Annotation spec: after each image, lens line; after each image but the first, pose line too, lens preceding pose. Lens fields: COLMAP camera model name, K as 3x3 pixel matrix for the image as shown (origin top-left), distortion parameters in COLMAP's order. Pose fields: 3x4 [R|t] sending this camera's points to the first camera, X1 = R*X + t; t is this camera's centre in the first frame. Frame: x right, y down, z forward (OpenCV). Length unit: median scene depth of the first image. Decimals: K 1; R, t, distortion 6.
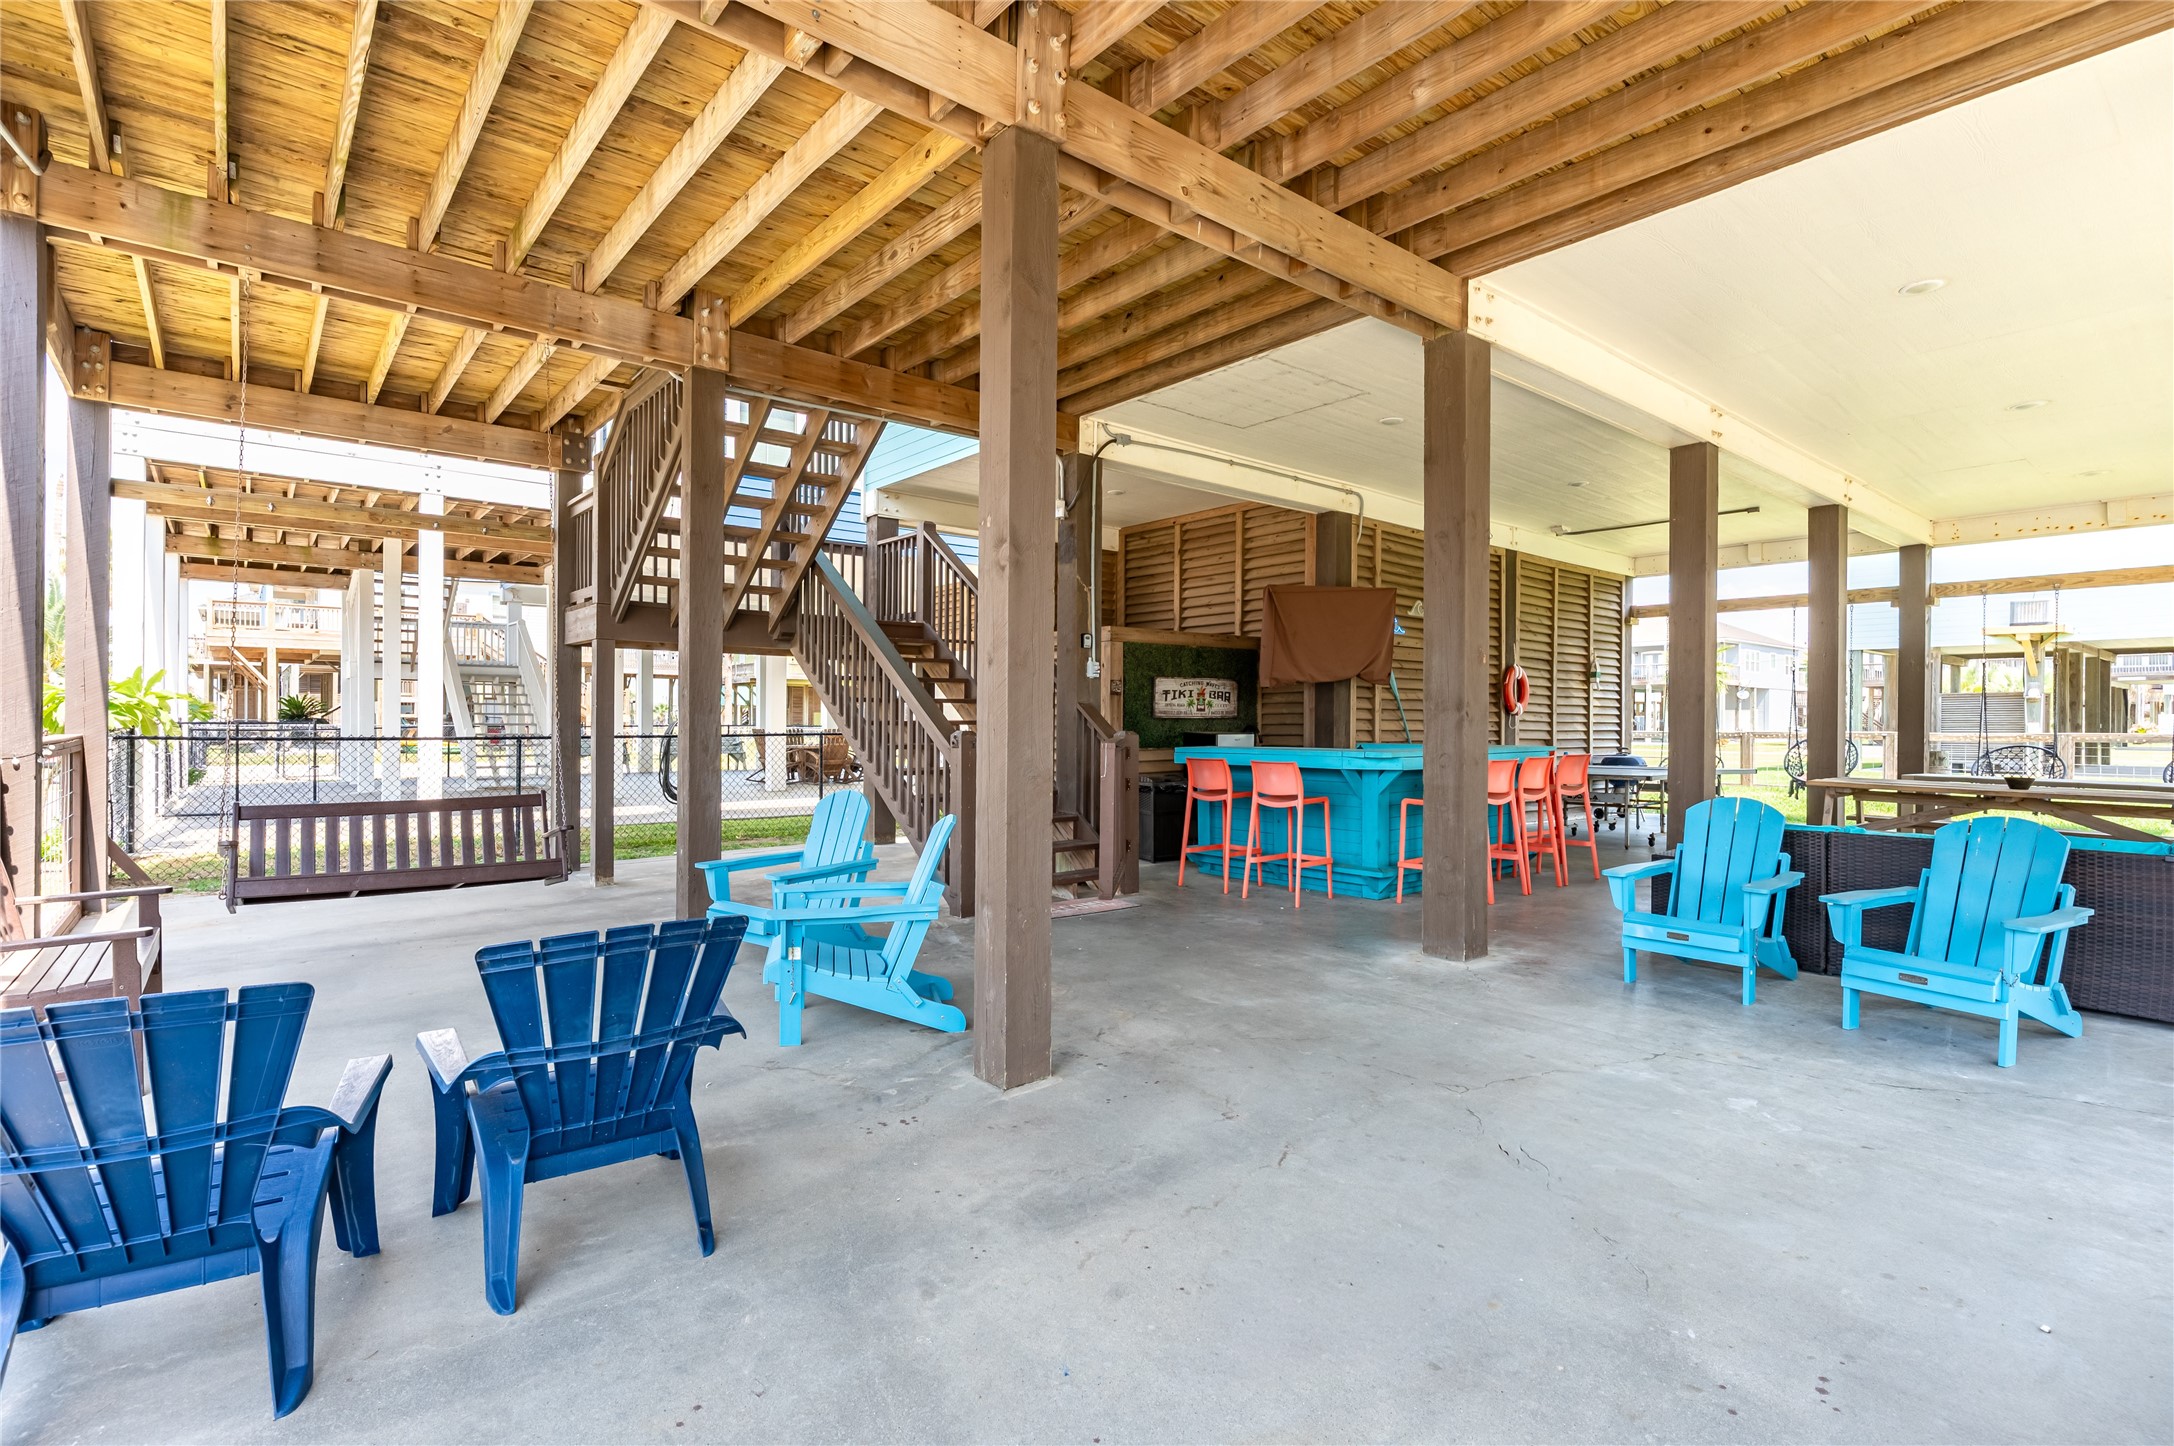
lens RADIAL K [[1034.8, 0, 1087.0], [0, 1034.8, 723.0], [0, 0, 1]] dist [0.001518, 0.000149]
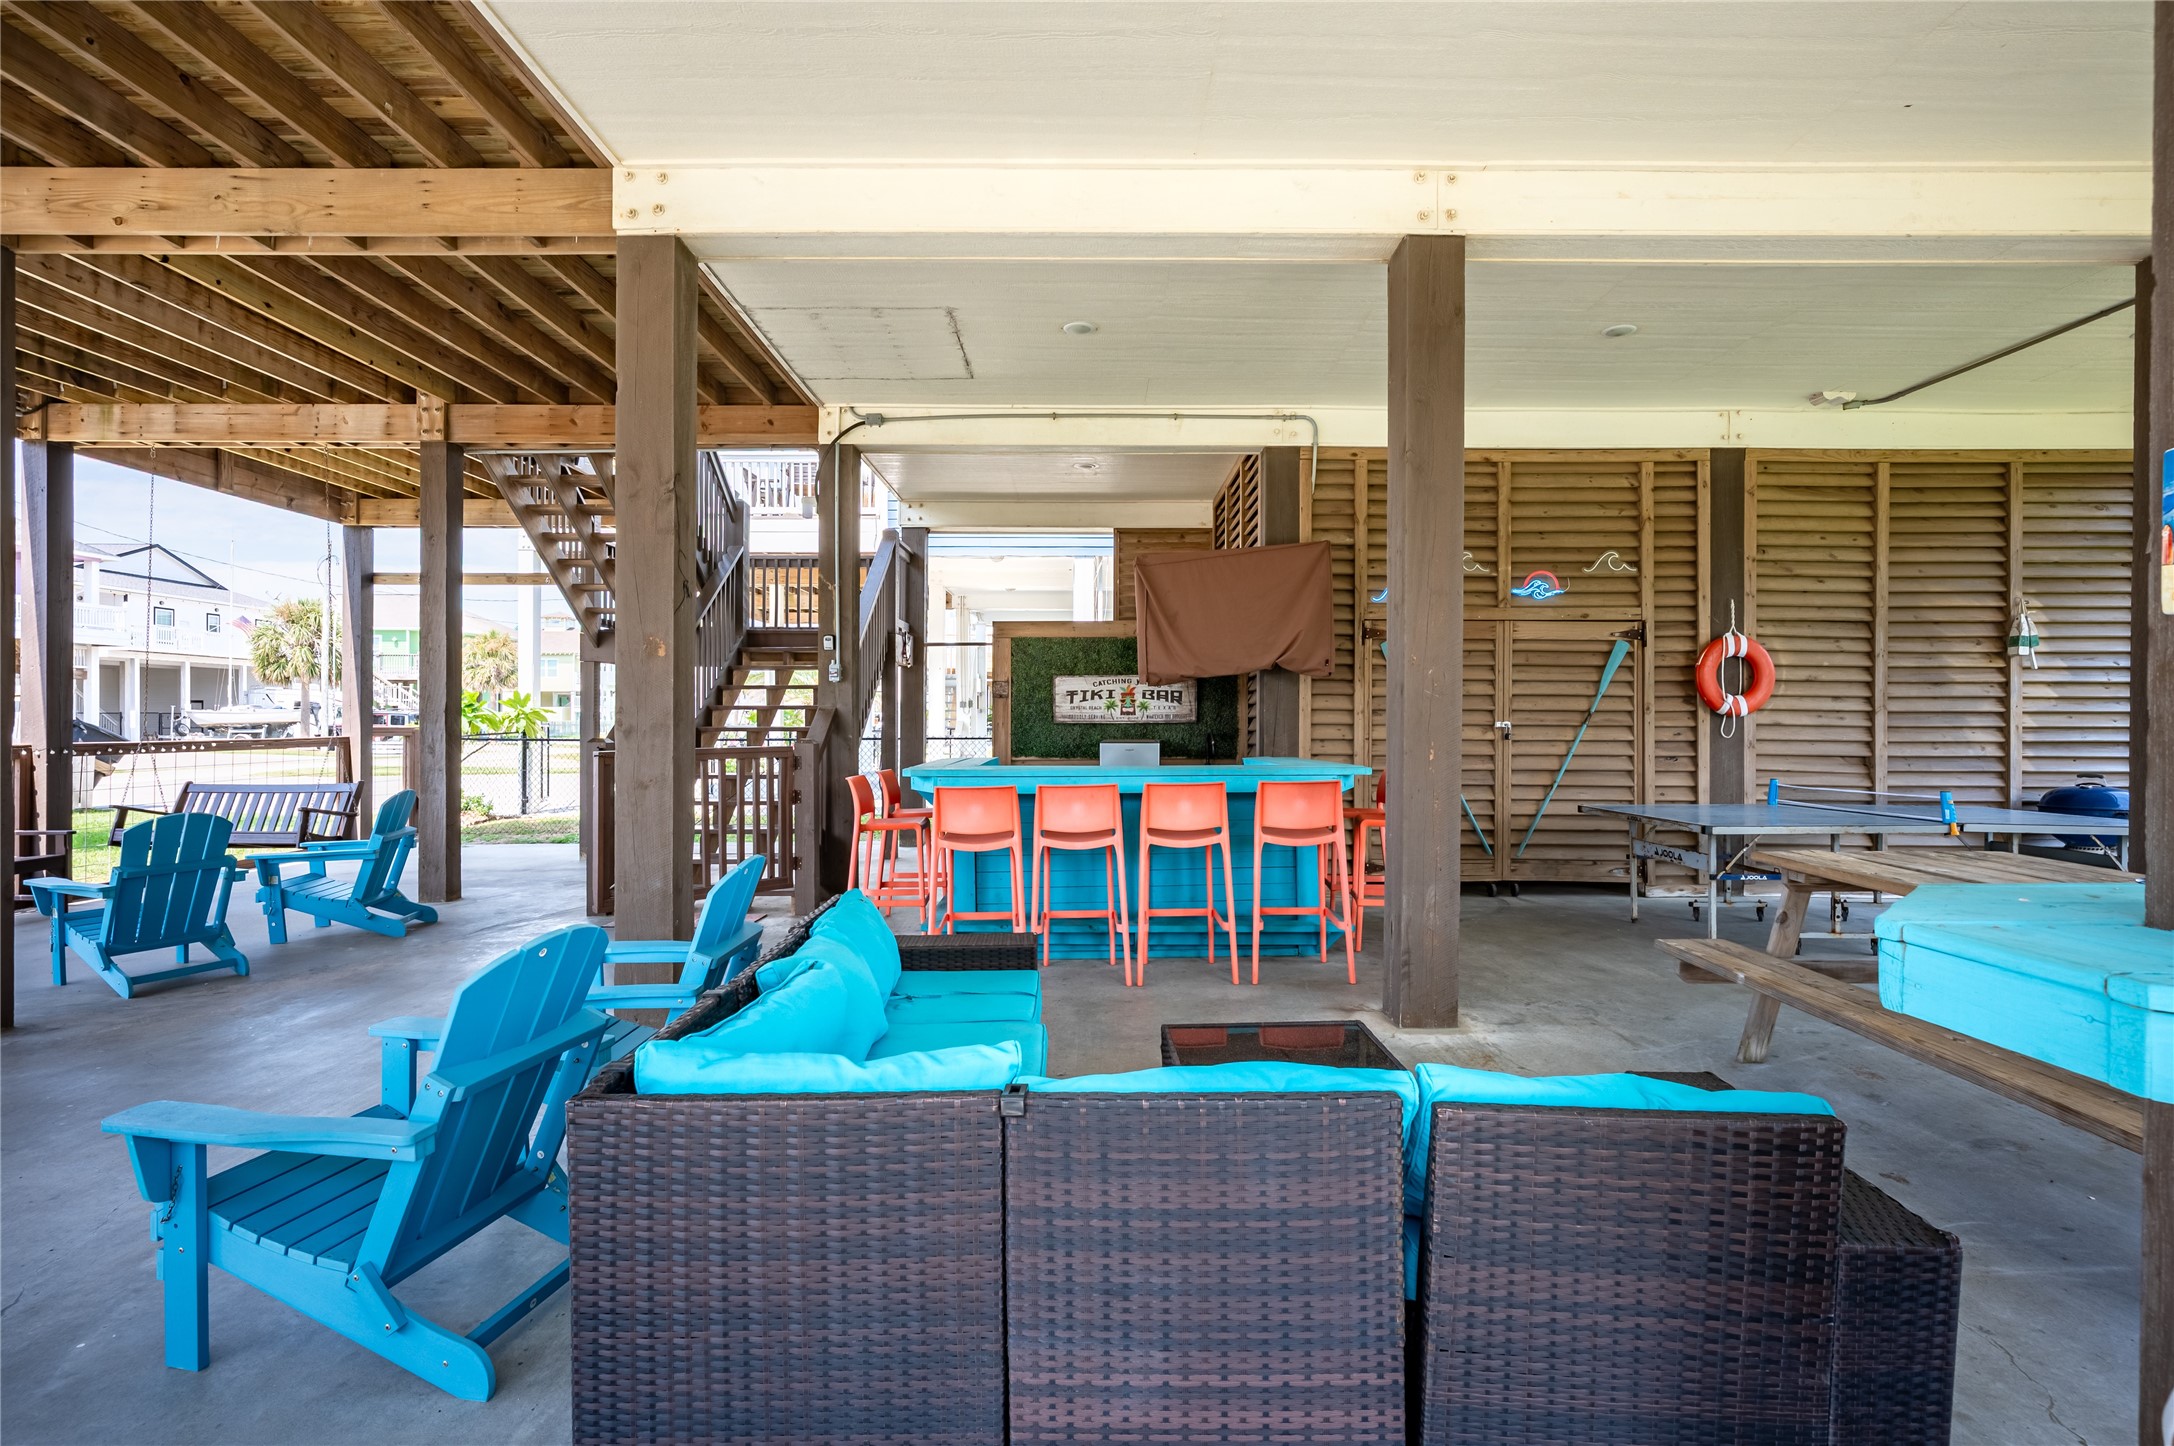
lens RADIAL K [[1034.8, 0, 1087.0], [0, 1034.8, 723.0], [0, 0, 1]] dist [0.001518, 0.000149]
pose [[0.768033, -0.000672, -0.640410, 0.612839], [0.002059, 0.999997, 0.001420, -0.006022], [0.640407, -0.002409, 0.768032, 0.337136]]
